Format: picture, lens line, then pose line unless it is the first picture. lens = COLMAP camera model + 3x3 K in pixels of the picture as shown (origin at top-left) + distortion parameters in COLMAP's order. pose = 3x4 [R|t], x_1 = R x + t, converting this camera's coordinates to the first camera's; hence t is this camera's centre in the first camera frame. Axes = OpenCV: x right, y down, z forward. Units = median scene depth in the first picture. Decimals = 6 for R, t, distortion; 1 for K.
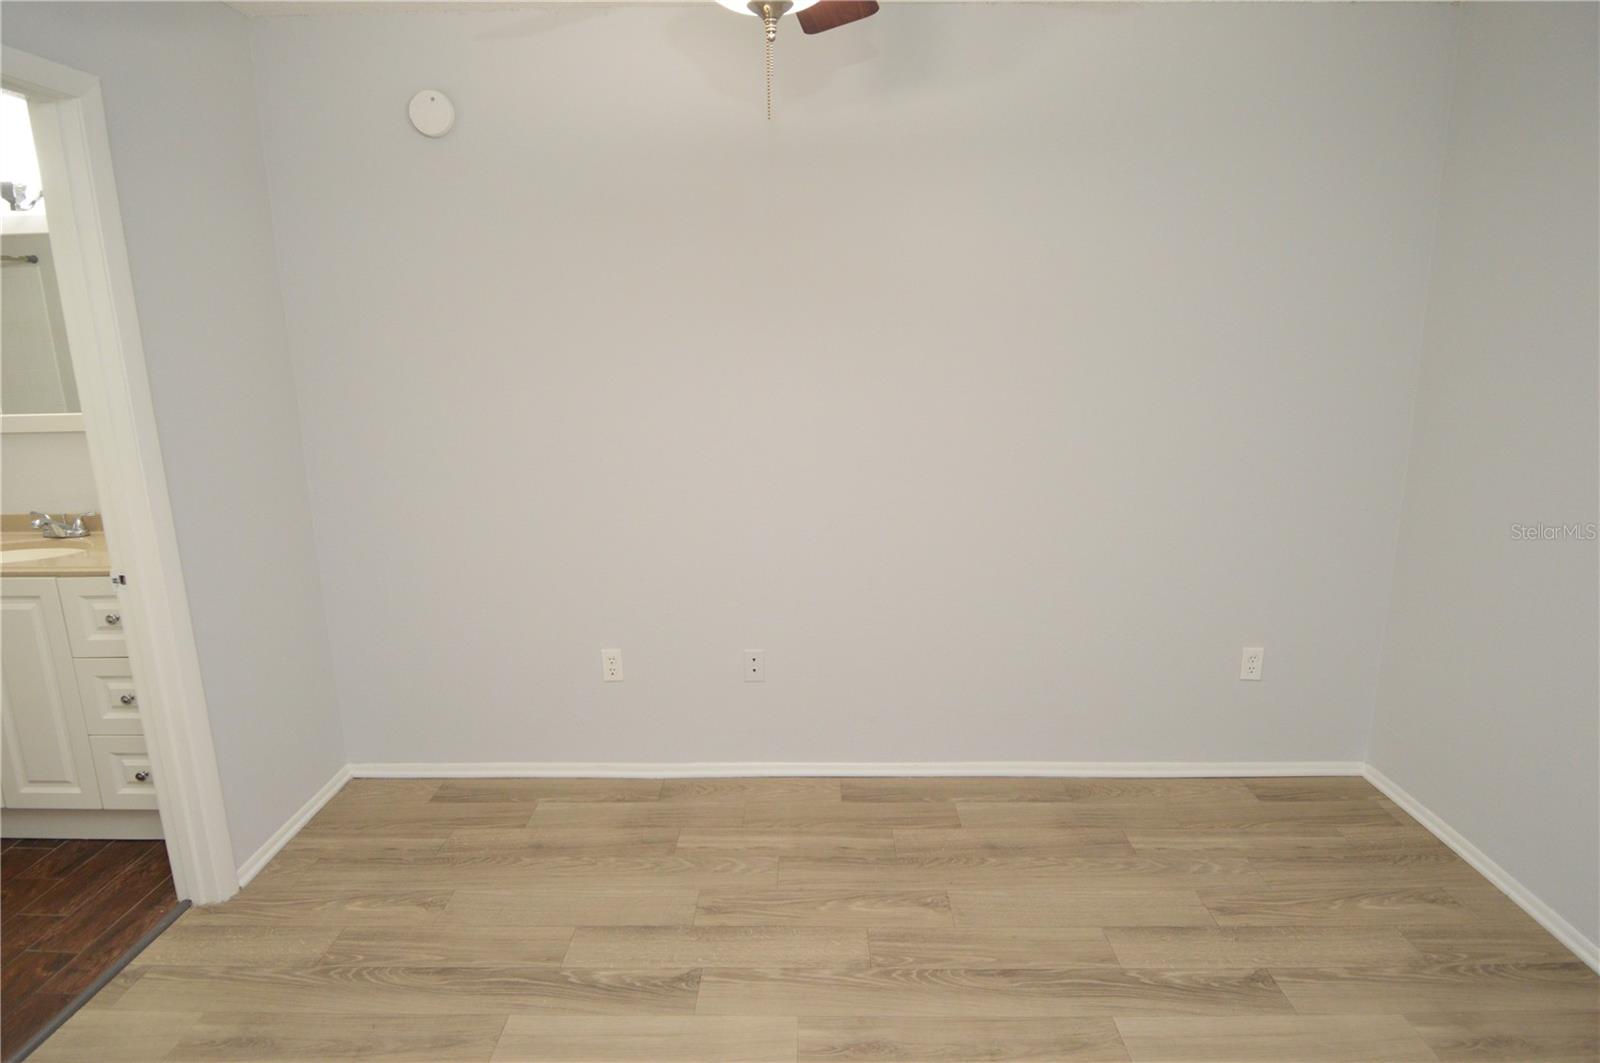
lens RADIAL K [[877.7, 0, 799.0], [0, 877.7, 486.7], [0, 0, 1]] dist [0.024854, -0.032078]
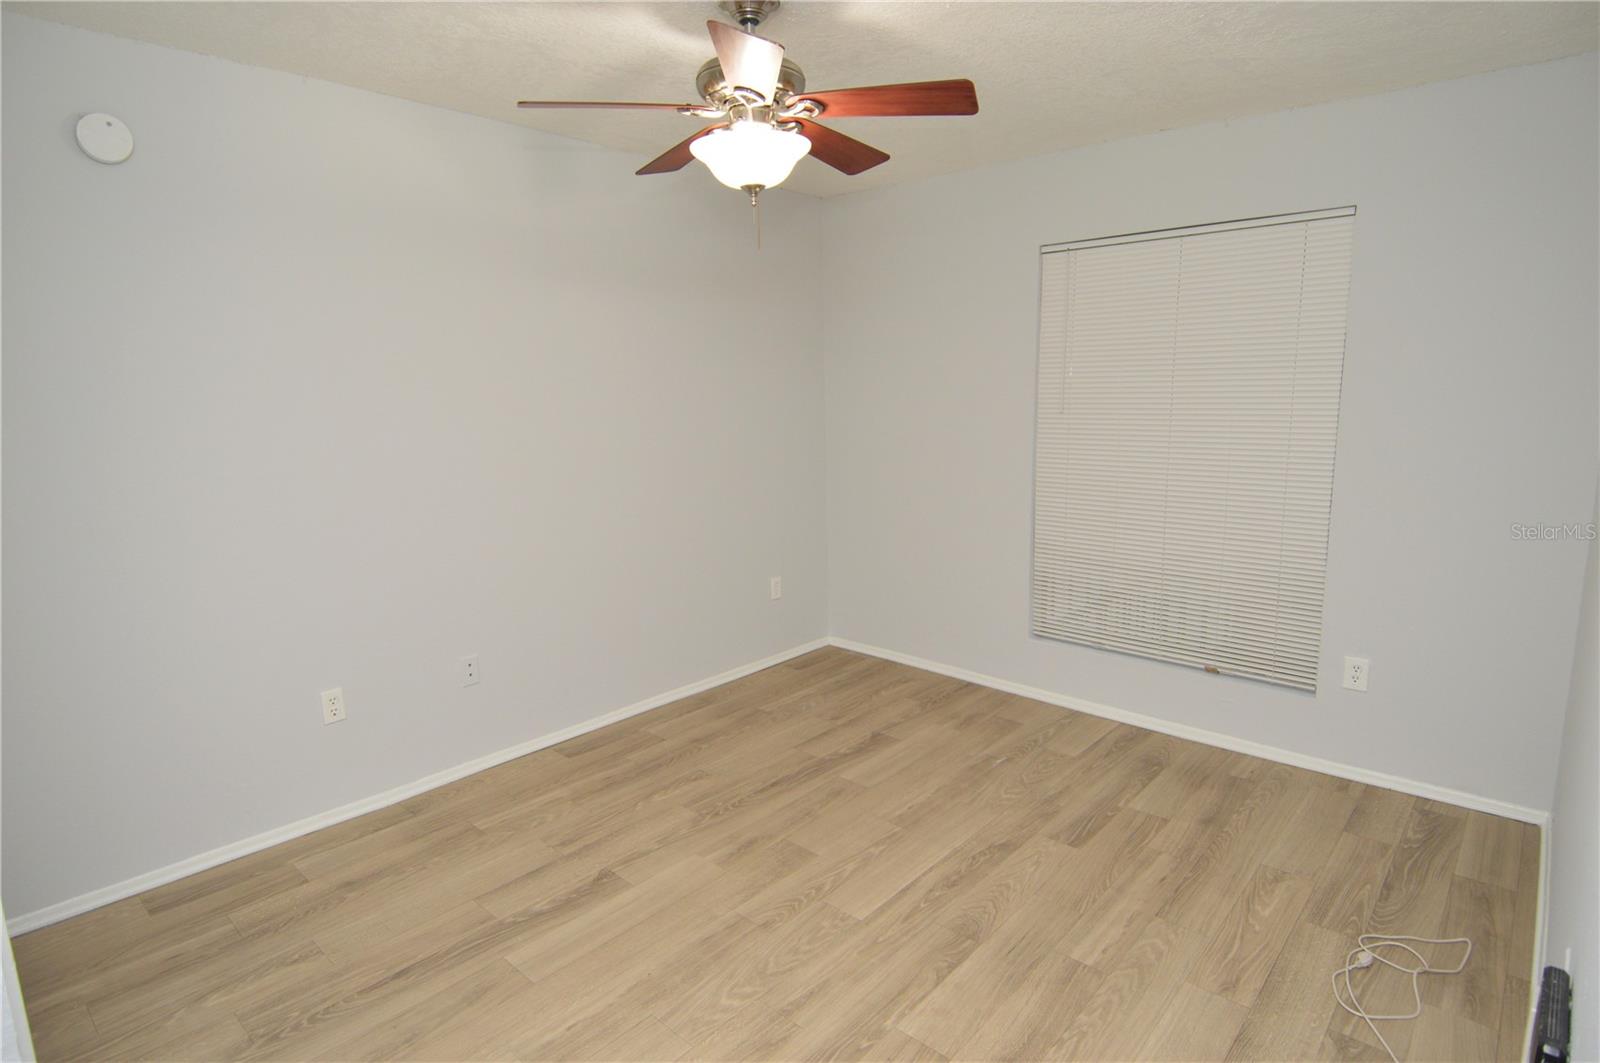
lens RADIAL K [[846.1, 0, 810.4], [0, 846.1, 525.0], [0, 0, 1]] dist [0.018470, -0.032366]
pose [[0.654051, -0.121753, 0.746588, -0.624295], [0.136745, 0.989732, 0.041609, 0.039223], [-0.743988, 0.074878, 0.663984, -0.053602]]
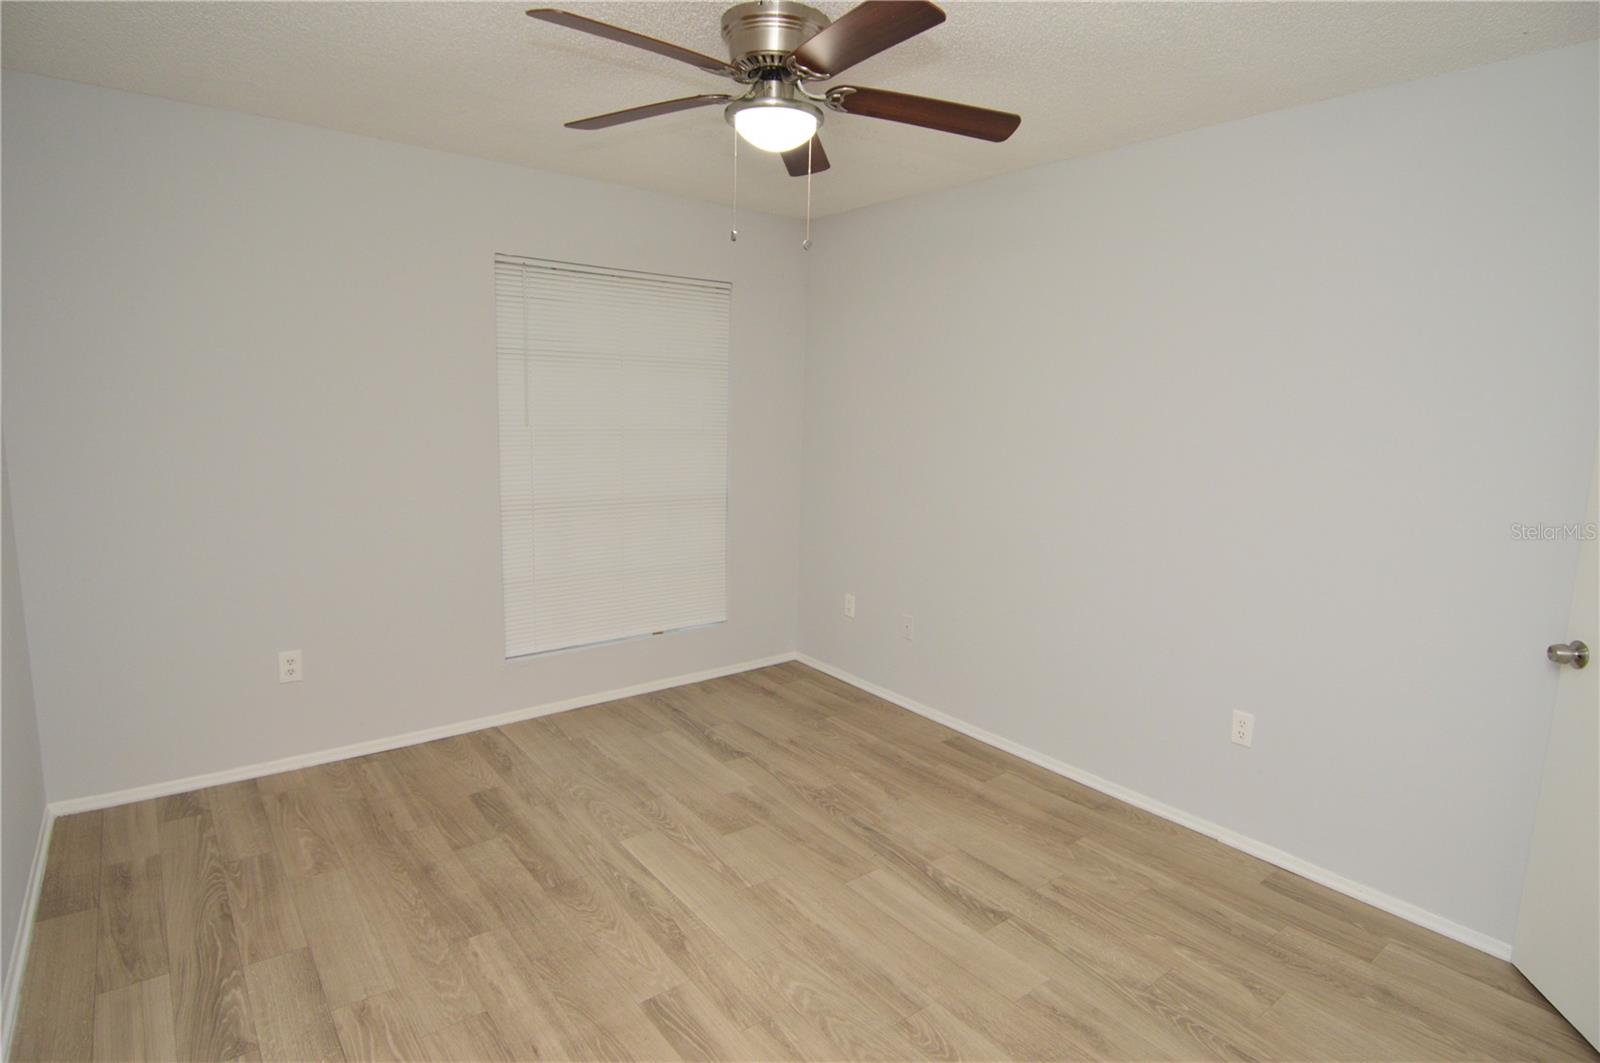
lens RADIAL K [[846.1, 0, 810.4], [0, 846.1, 525.0], [0, 0, 1]] dist [0.018470, -0.032366]
pose [[0.631777, 0.140375, -0.762334, 0.429254], [-0.166099, 0.985138, 0.043749, 0.011532], [0.757145, 0.098984, 0.645704, -0.014752]]
